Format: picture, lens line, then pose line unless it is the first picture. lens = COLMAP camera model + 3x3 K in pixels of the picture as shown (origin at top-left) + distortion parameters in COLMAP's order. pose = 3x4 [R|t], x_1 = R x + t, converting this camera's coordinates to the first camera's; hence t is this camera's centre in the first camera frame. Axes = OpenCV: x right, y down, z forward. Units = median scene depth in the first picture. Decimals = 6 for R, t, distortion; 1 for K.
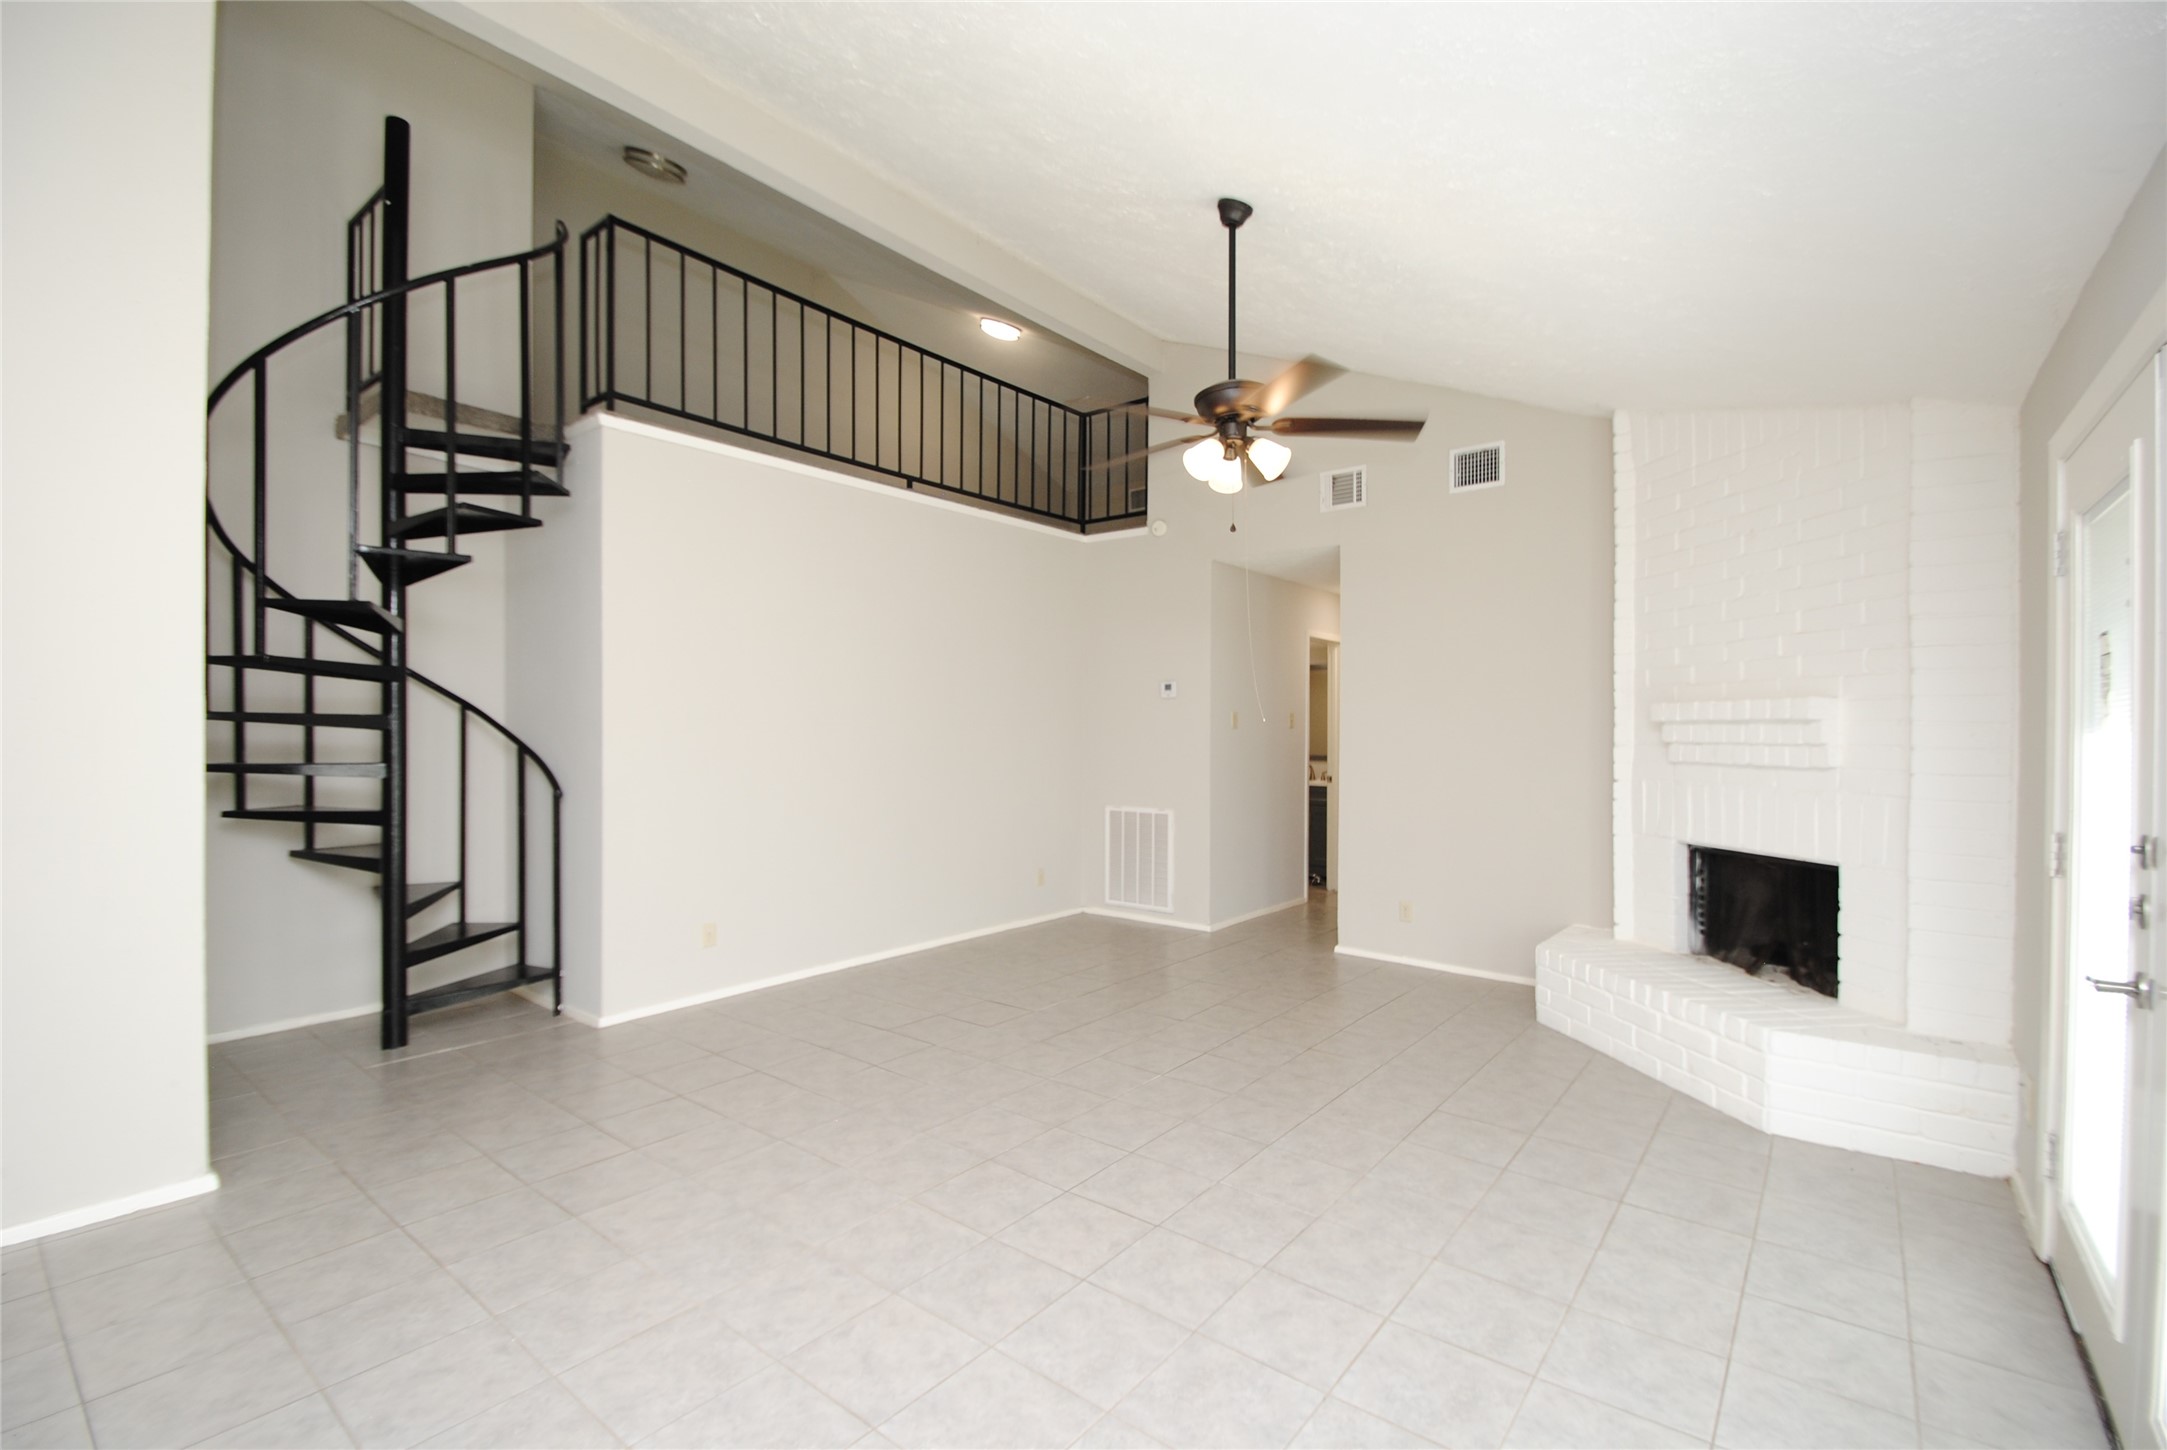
lens RADIAL K [[943.7, 0, 1084.6], [0, 943.7, 727.9], [0, 0, 1]] dist [-0.003036, -0.000447]
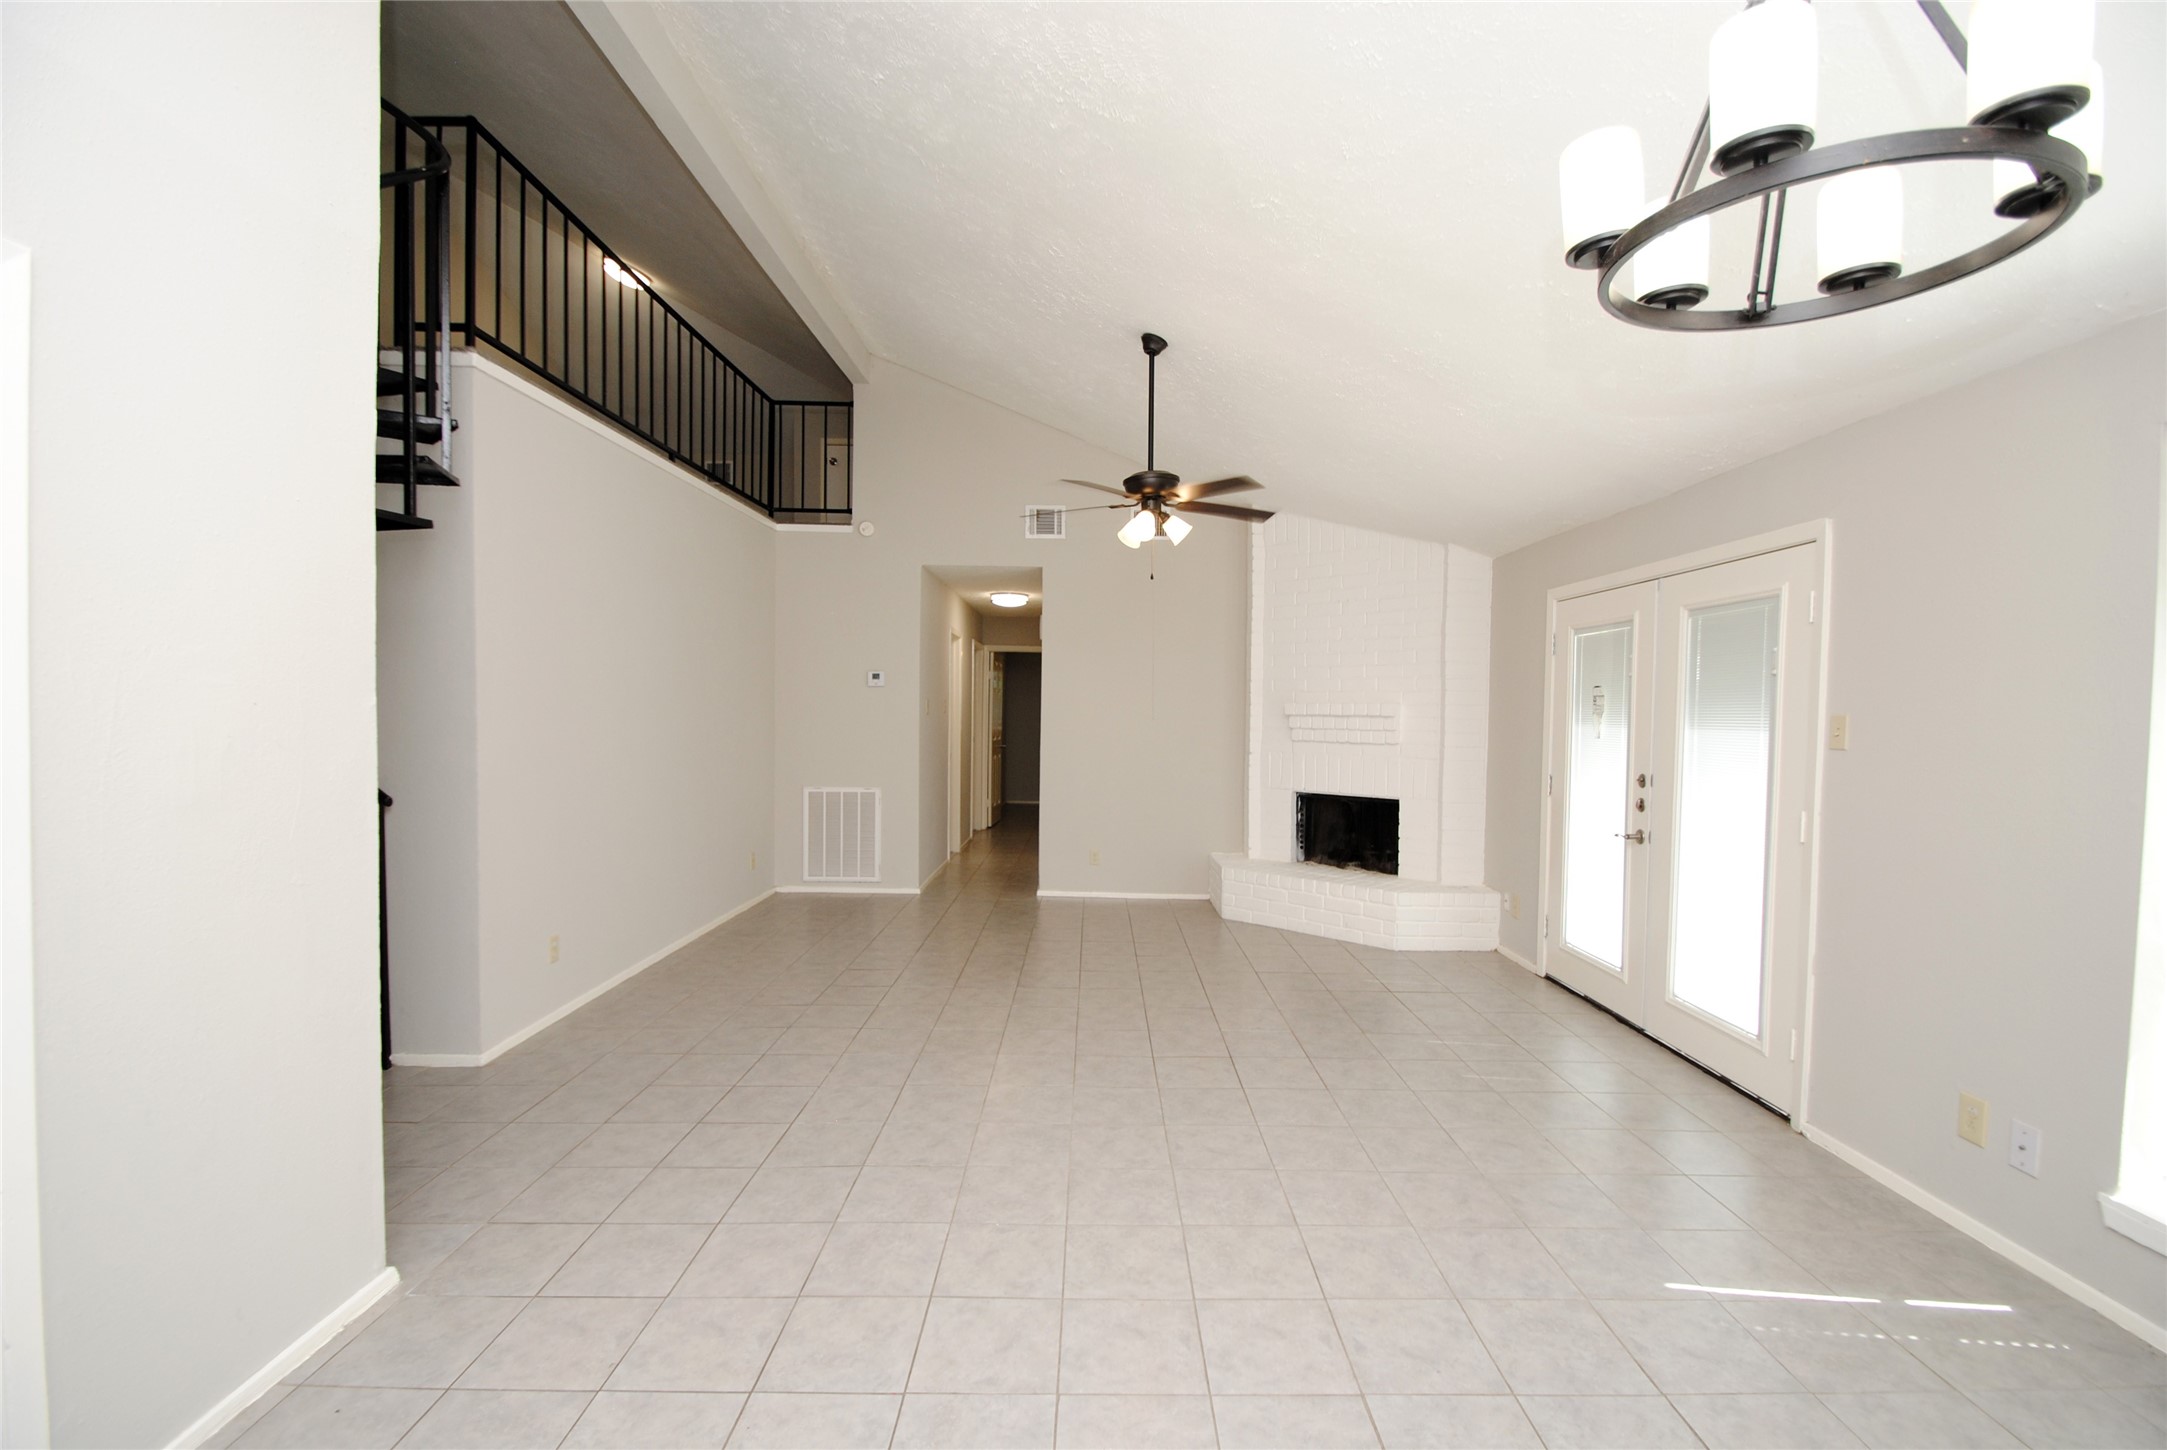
lens RADIAL K [[956.2, 0, 1083.5], [0, 956.2, 725.0], [0, 0, 1]] dist [-0.001087, 0.000190]
pose [[0.785269, -0.006833, 0.619117, -0.611749], [-0.009732, 0.999679, 0.023377, -0.022283], [-0.619078, -0.024383, 0.784951, -0.027135]]
